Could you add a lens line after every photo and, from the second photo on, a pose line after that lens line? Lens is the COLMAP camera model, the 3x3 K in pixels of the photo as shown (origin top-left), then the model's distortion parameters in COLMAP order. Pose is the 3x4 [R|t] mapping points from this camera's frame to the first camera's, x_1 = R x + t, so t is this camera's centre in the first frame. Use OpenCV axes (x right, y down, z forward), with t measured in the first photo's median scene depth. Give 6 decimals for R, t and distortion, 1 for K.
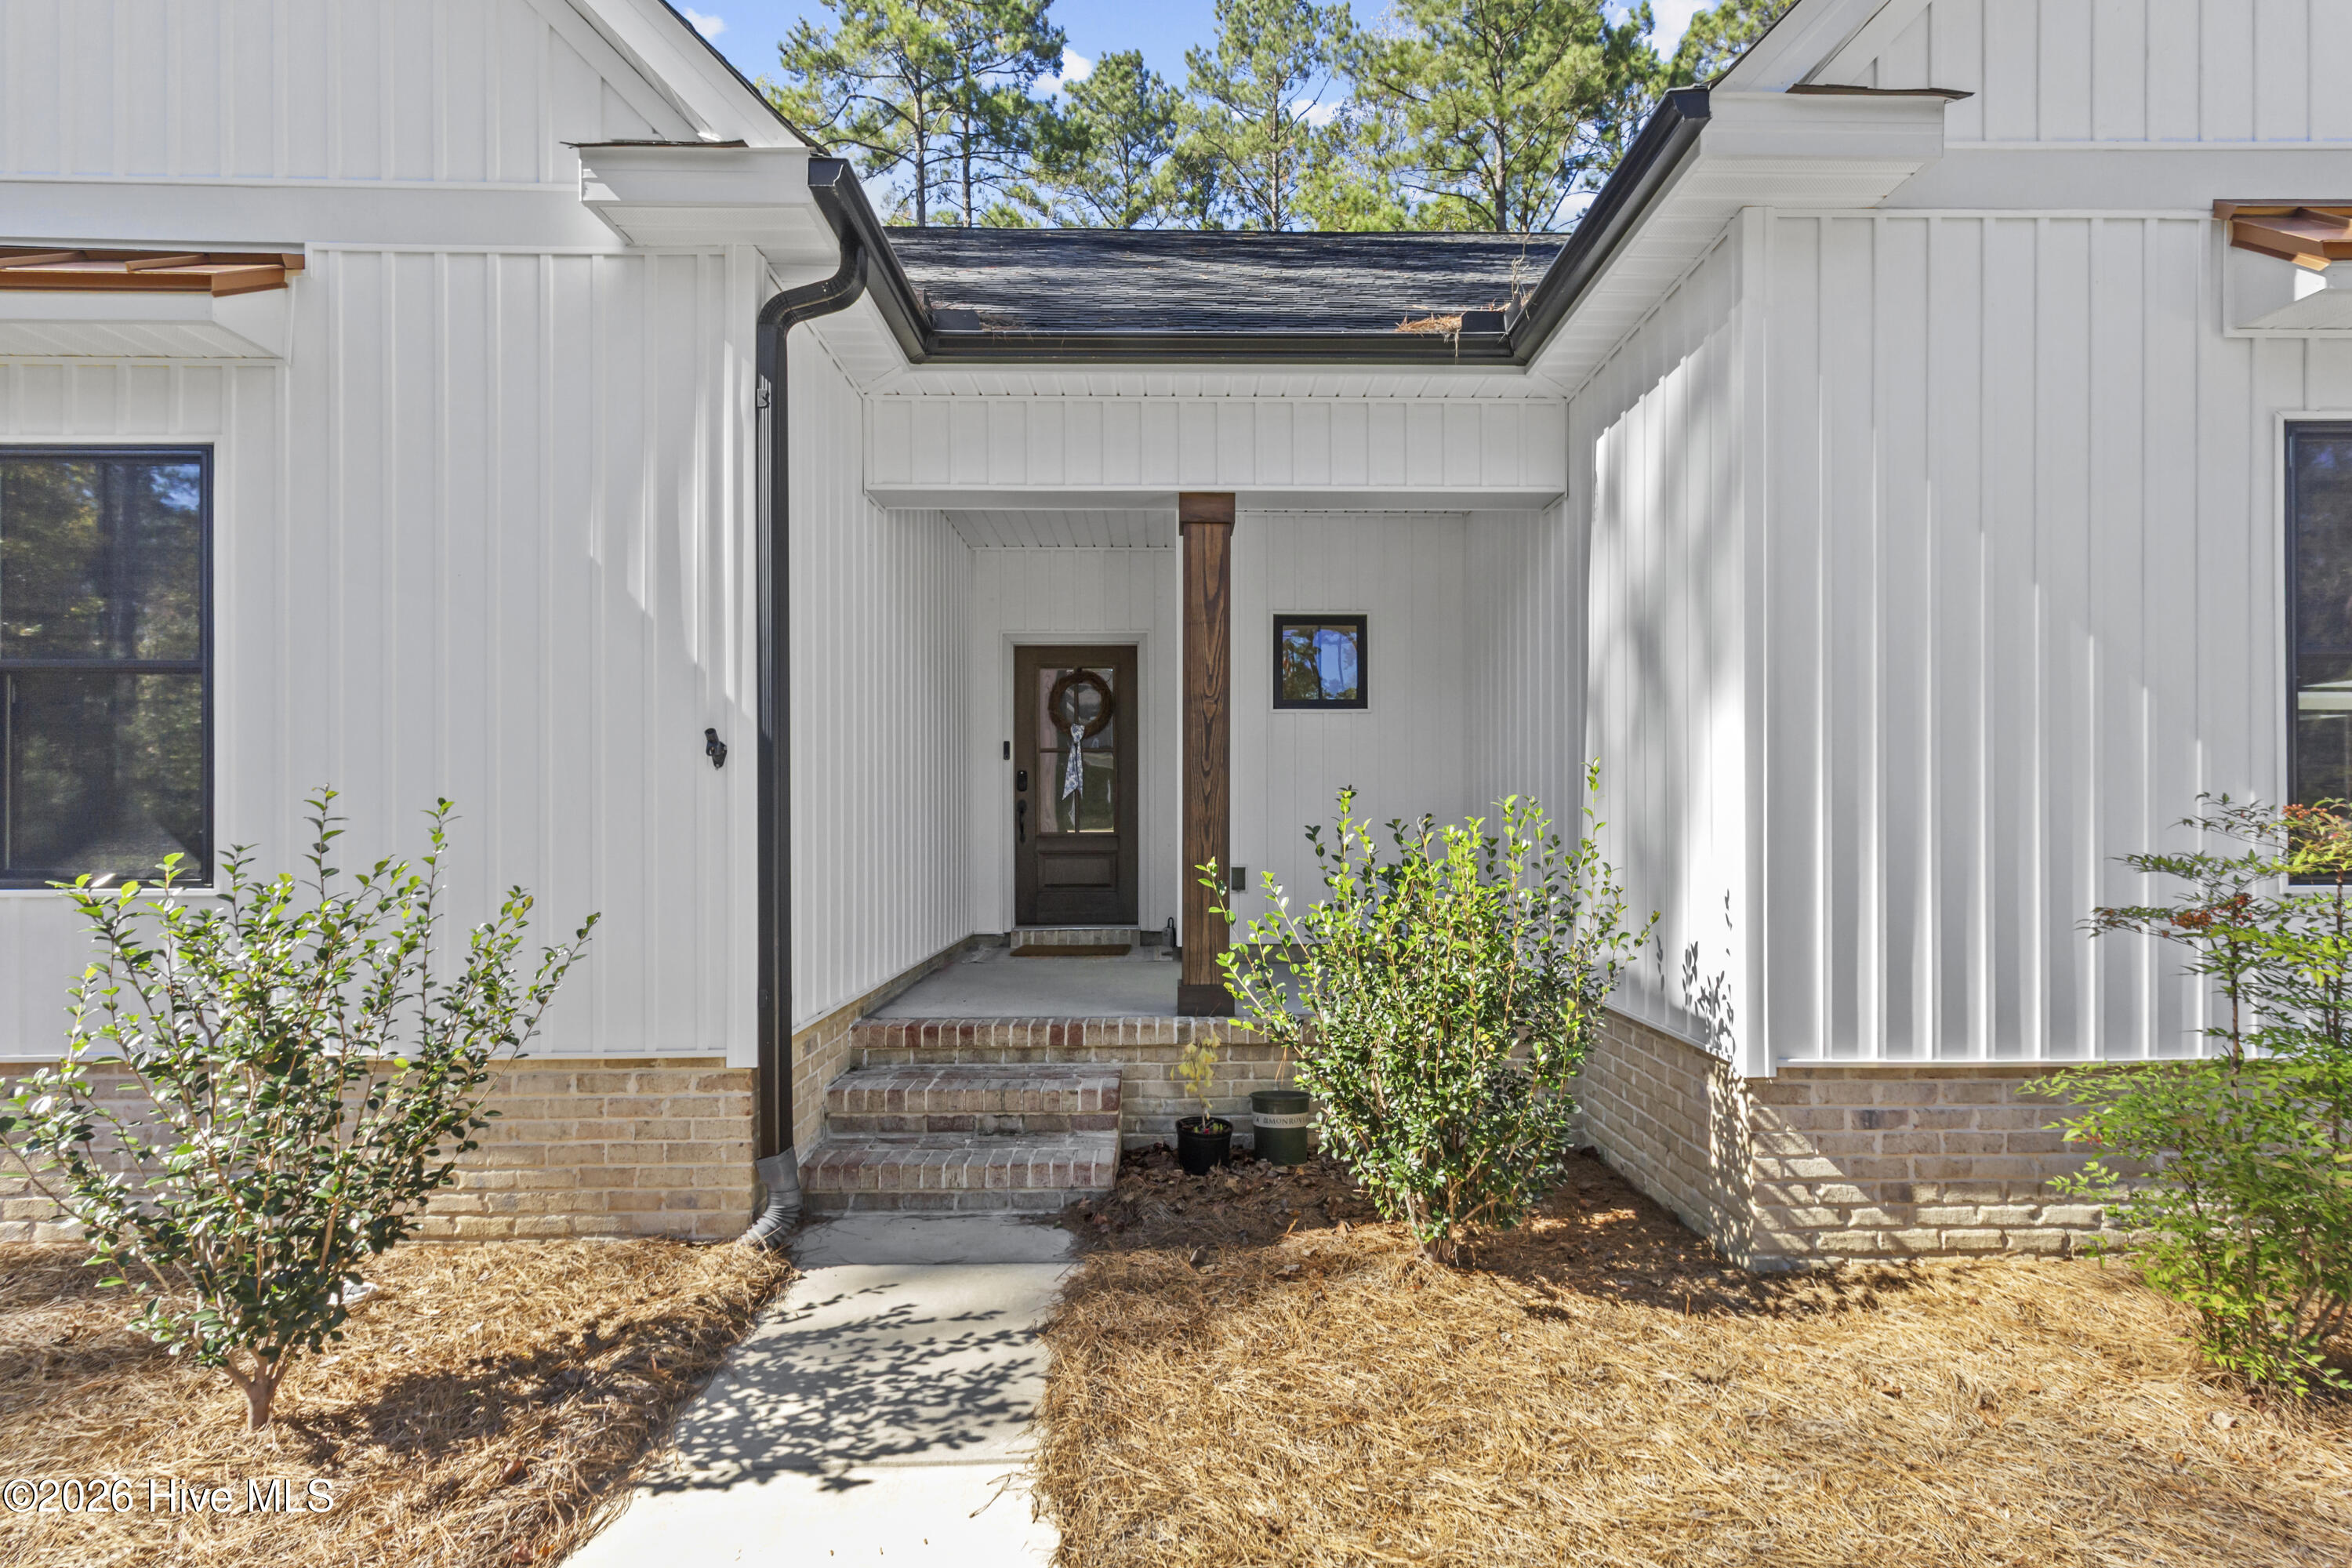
lens RADIAL K [[1107.2, 0, 1195.9], [0, 1107.2, 805.5], [0, 0, 1]] dist [0.002543, 0.000080]
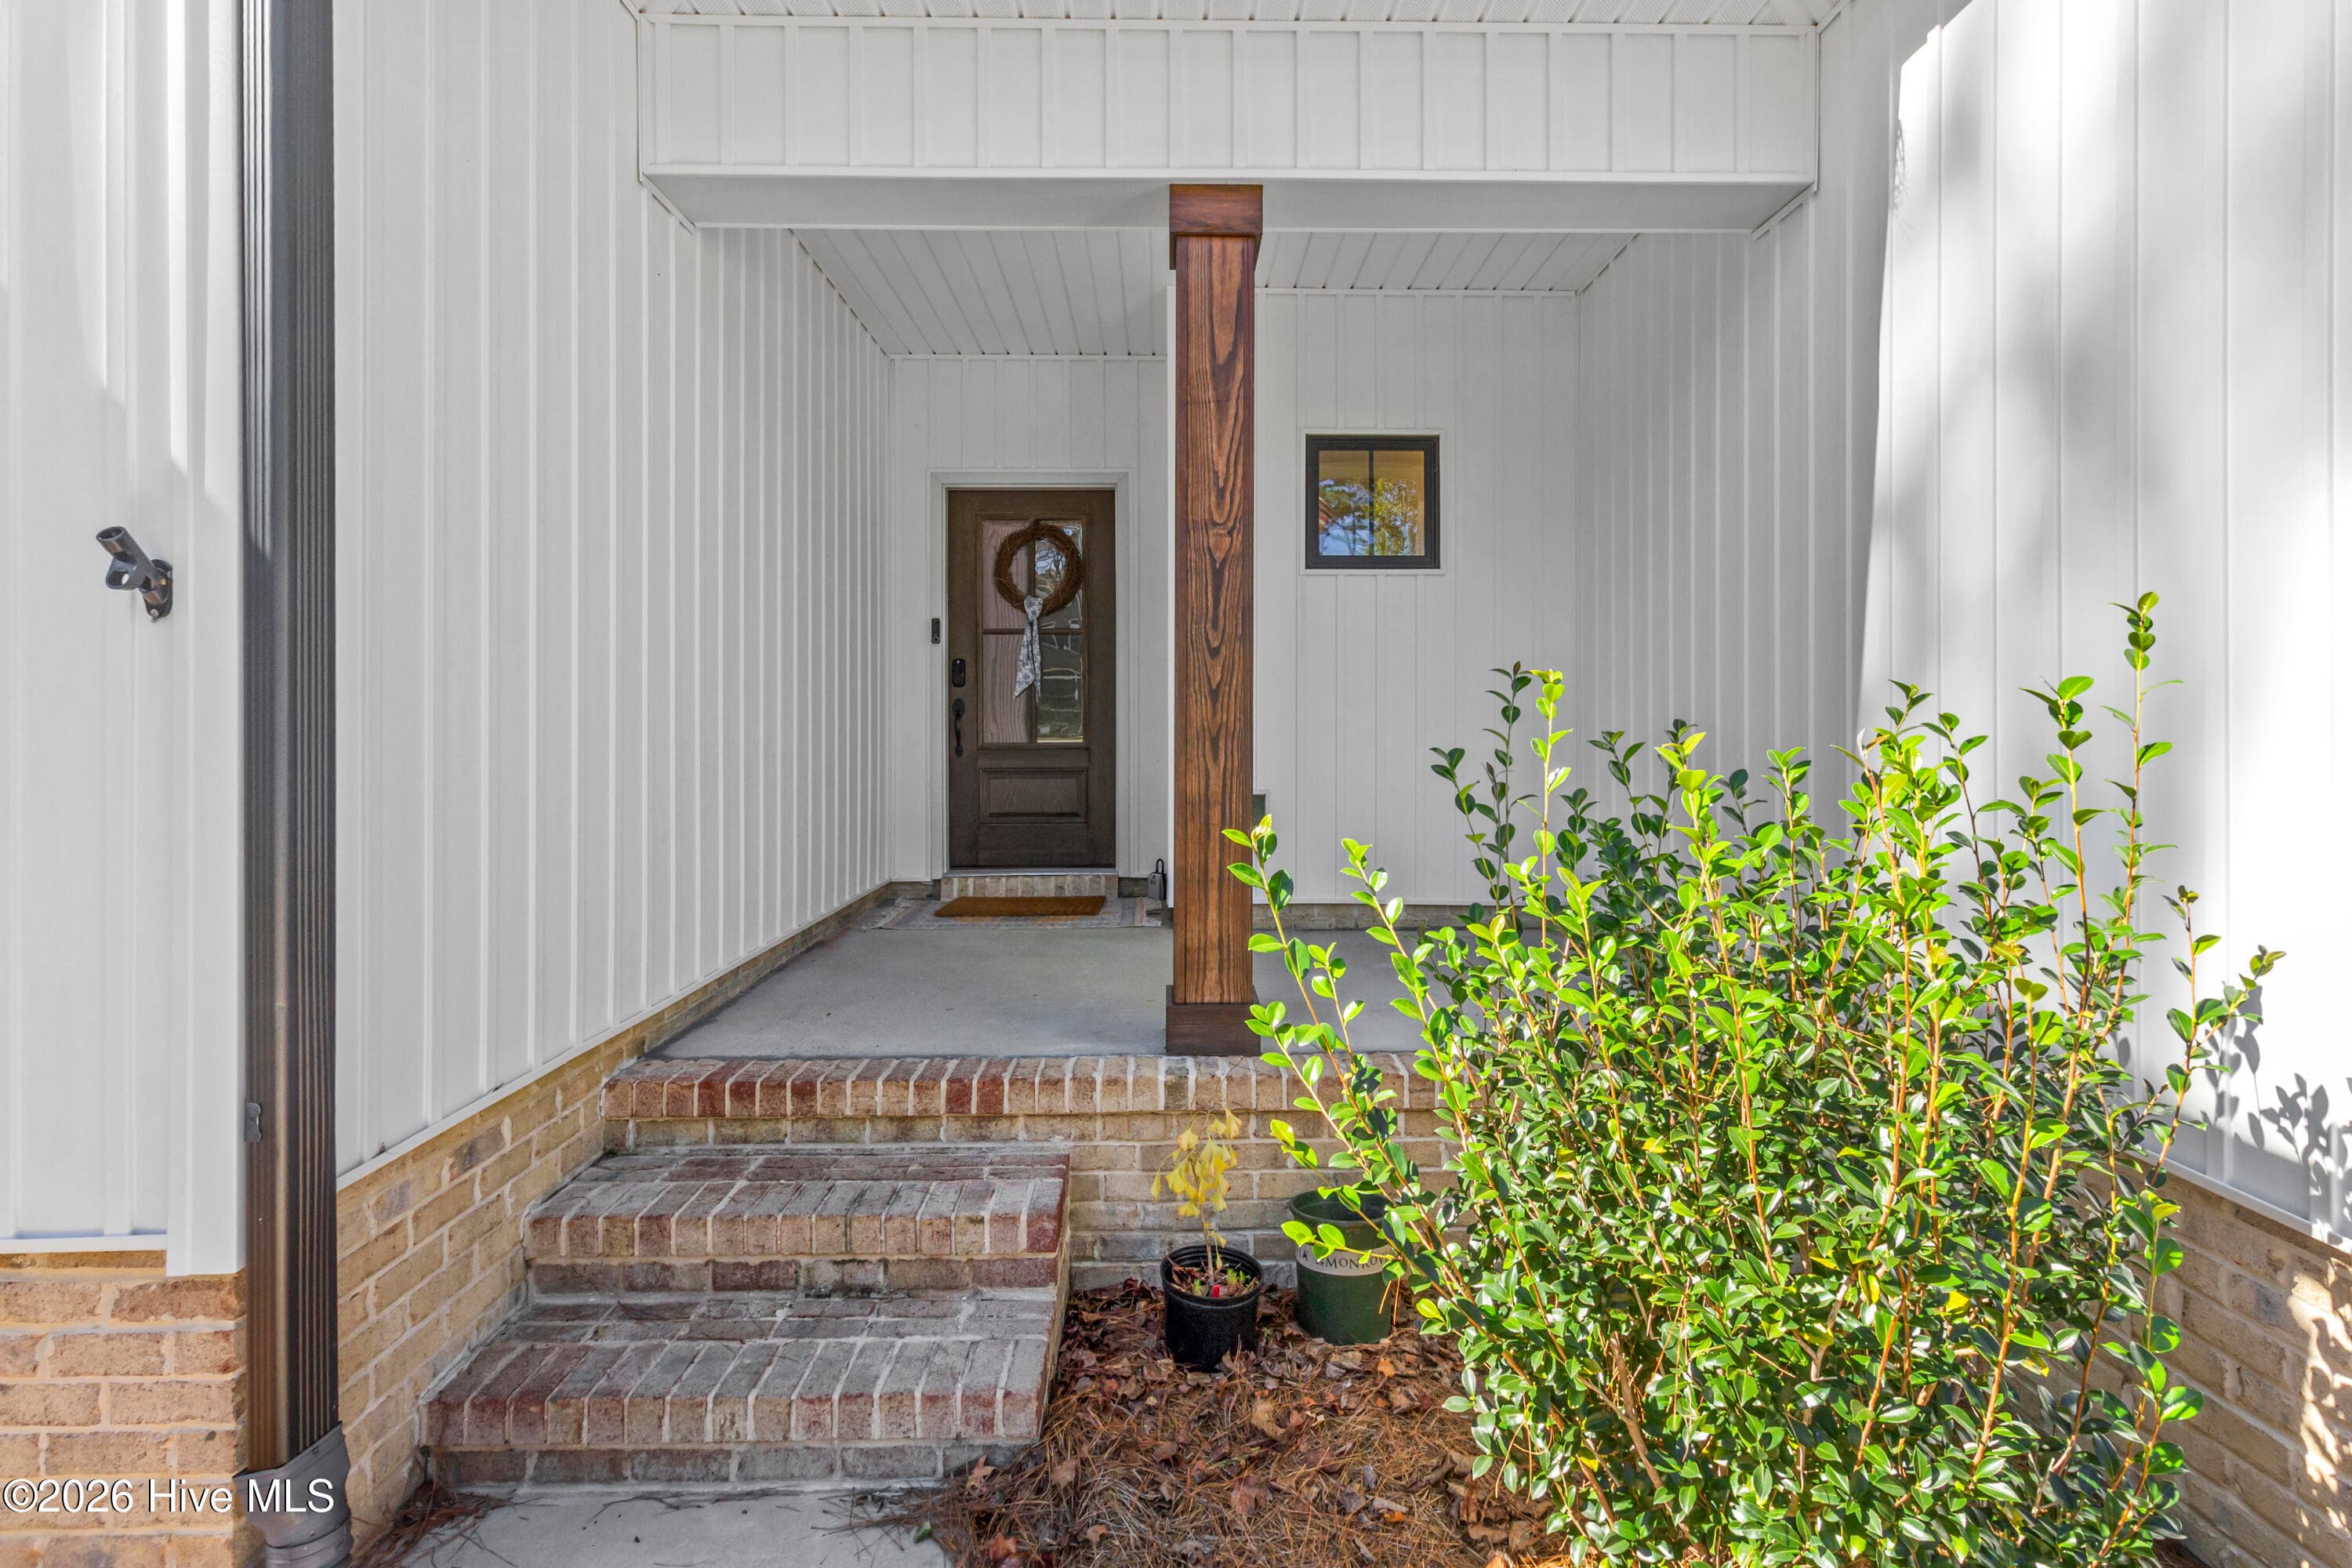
lens RADIAL K [[1120.0, 0, 1206.3], [0, 1120.0, 718.8], [0, 0, 1]] dist [0.002510, 0.001882]
pose [[0.999915, 0.001287, 0.012989, -0.002663], [-0.001389, 0.999968, 0.007835, 0.003285], [-0.012979, -0.007852, 0.999885, 0.406402]]
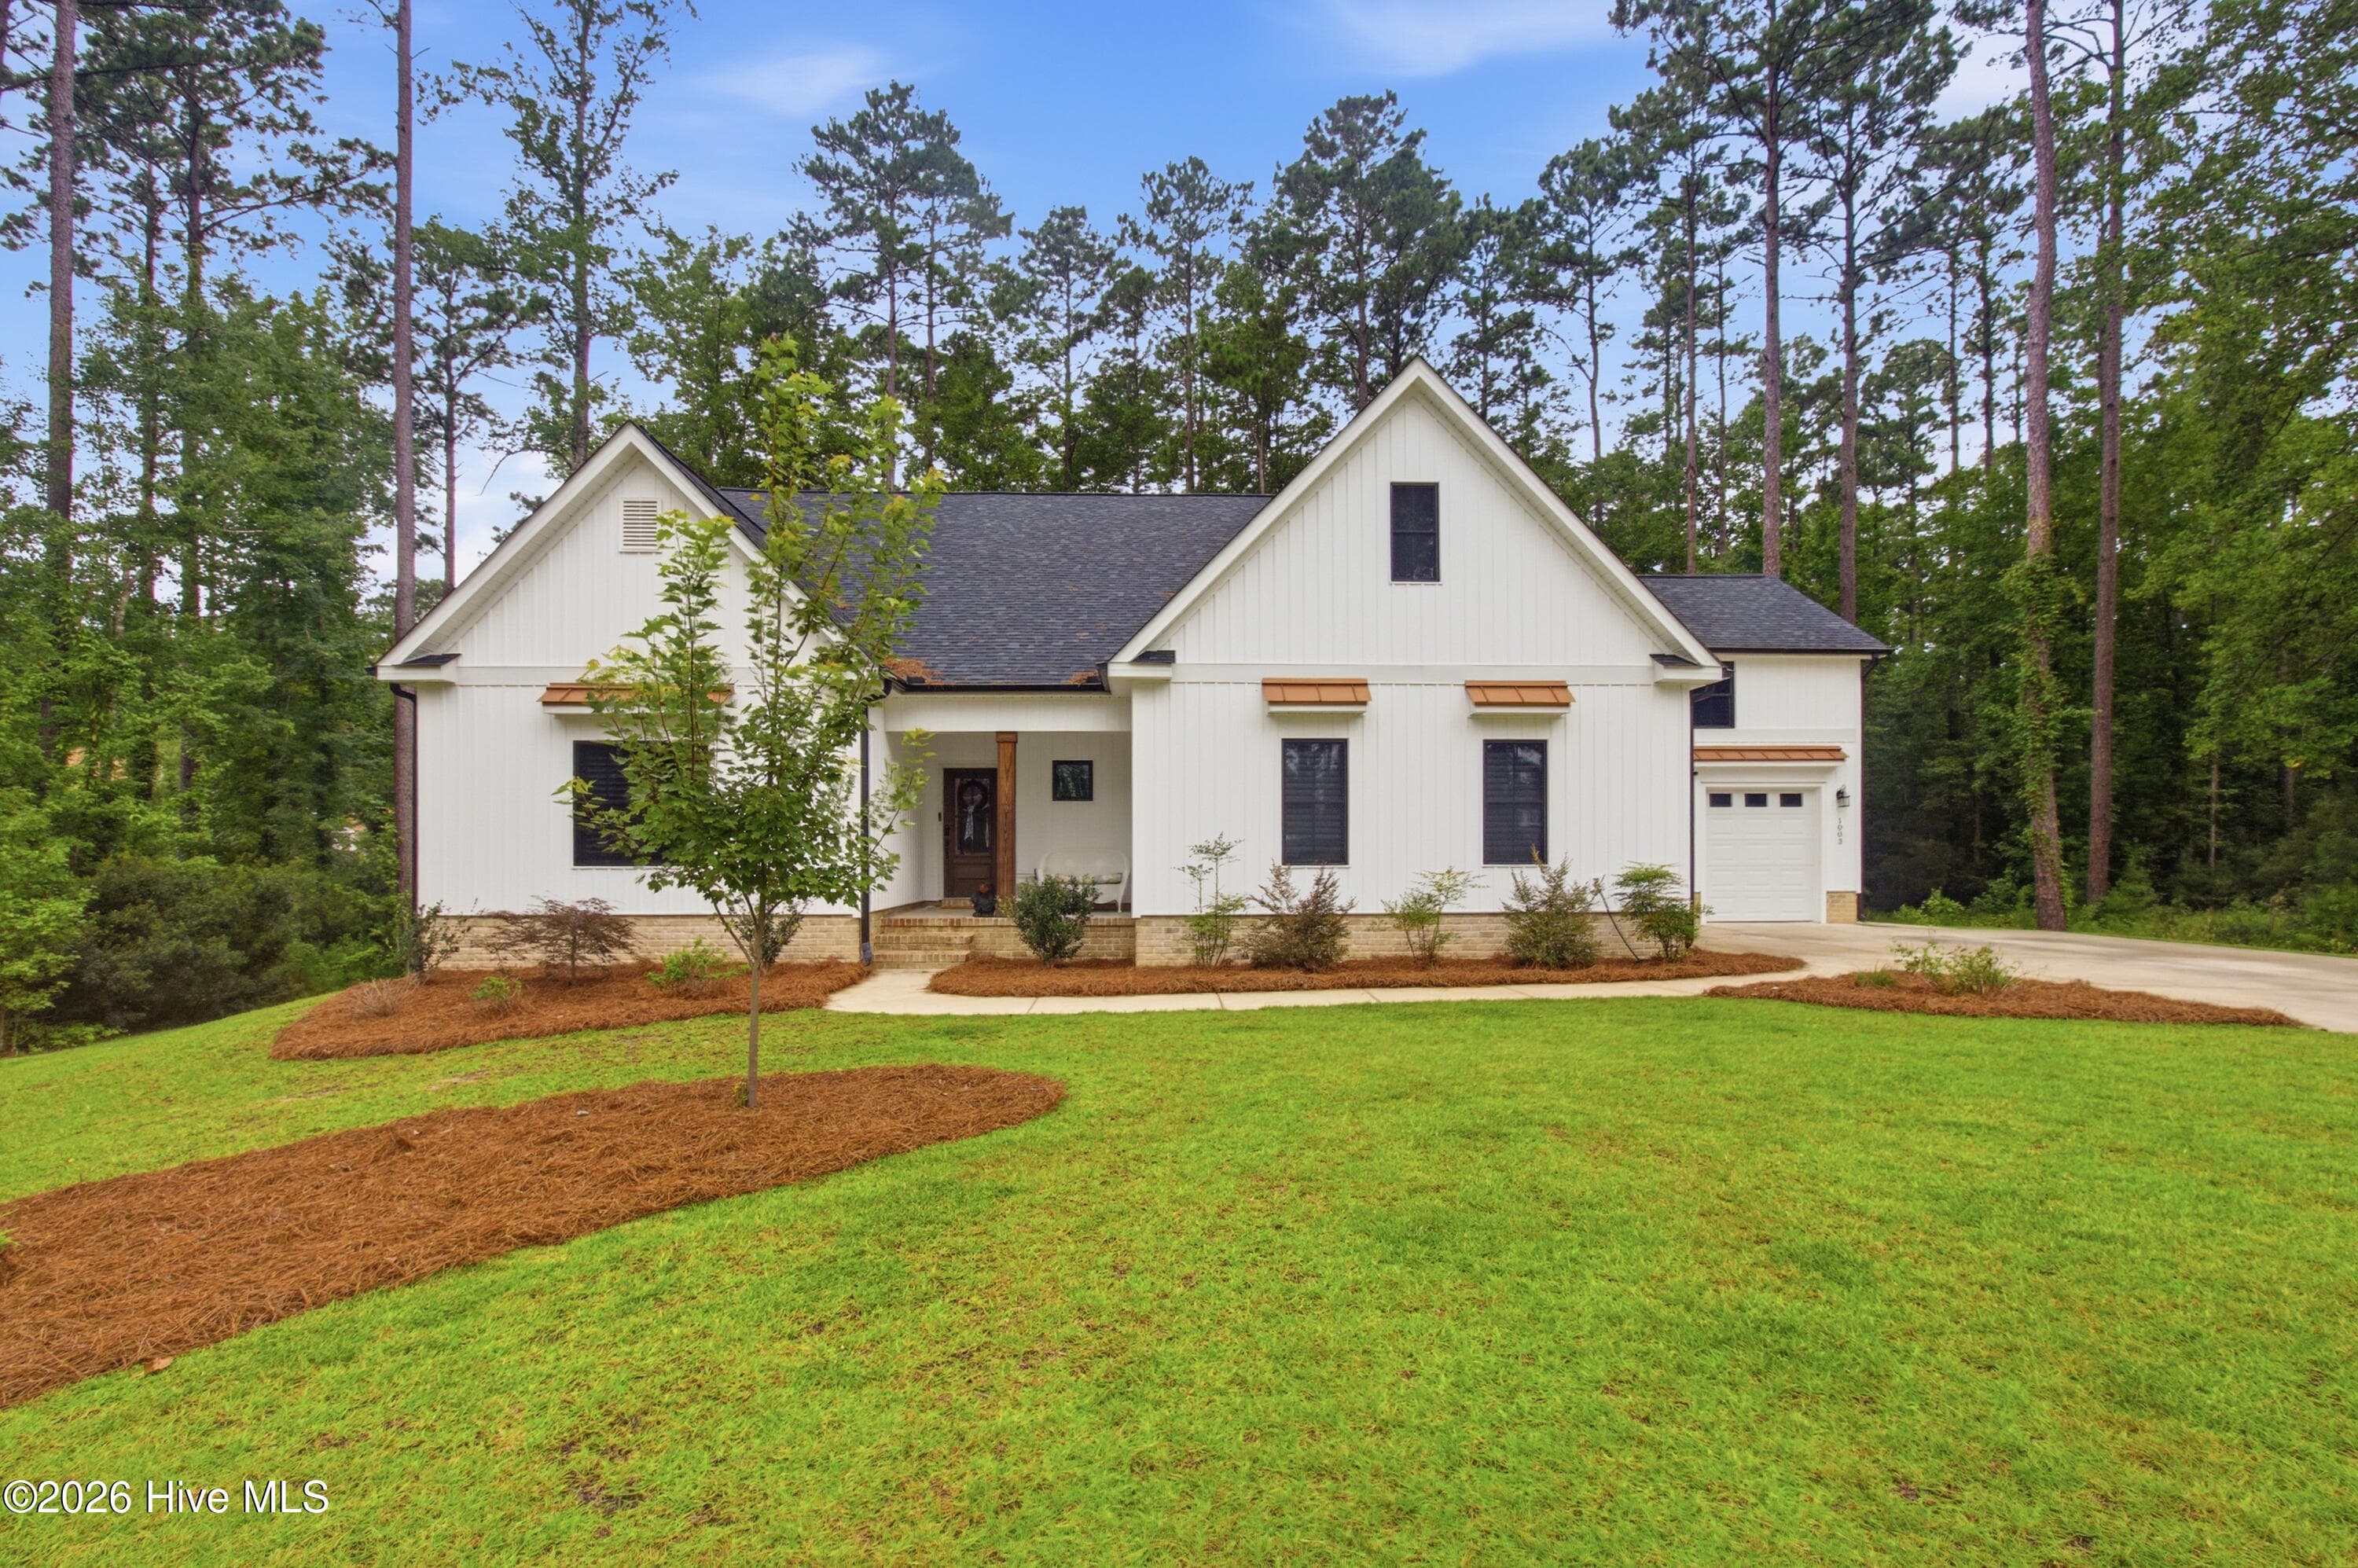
lens RADIAL K [[1122.8, 0, 1180.6], [0, 1122.8, 862.9], [0, 0, 1]] dist [0.002510, 0.001882]
pose [[0.999958, 0.001717, 0.008956, 0.449046], [-0.001952, 0.999653, 0.026276, -0.027690], [-0.008907, -0.026292, 0.999615, -1.961841]]
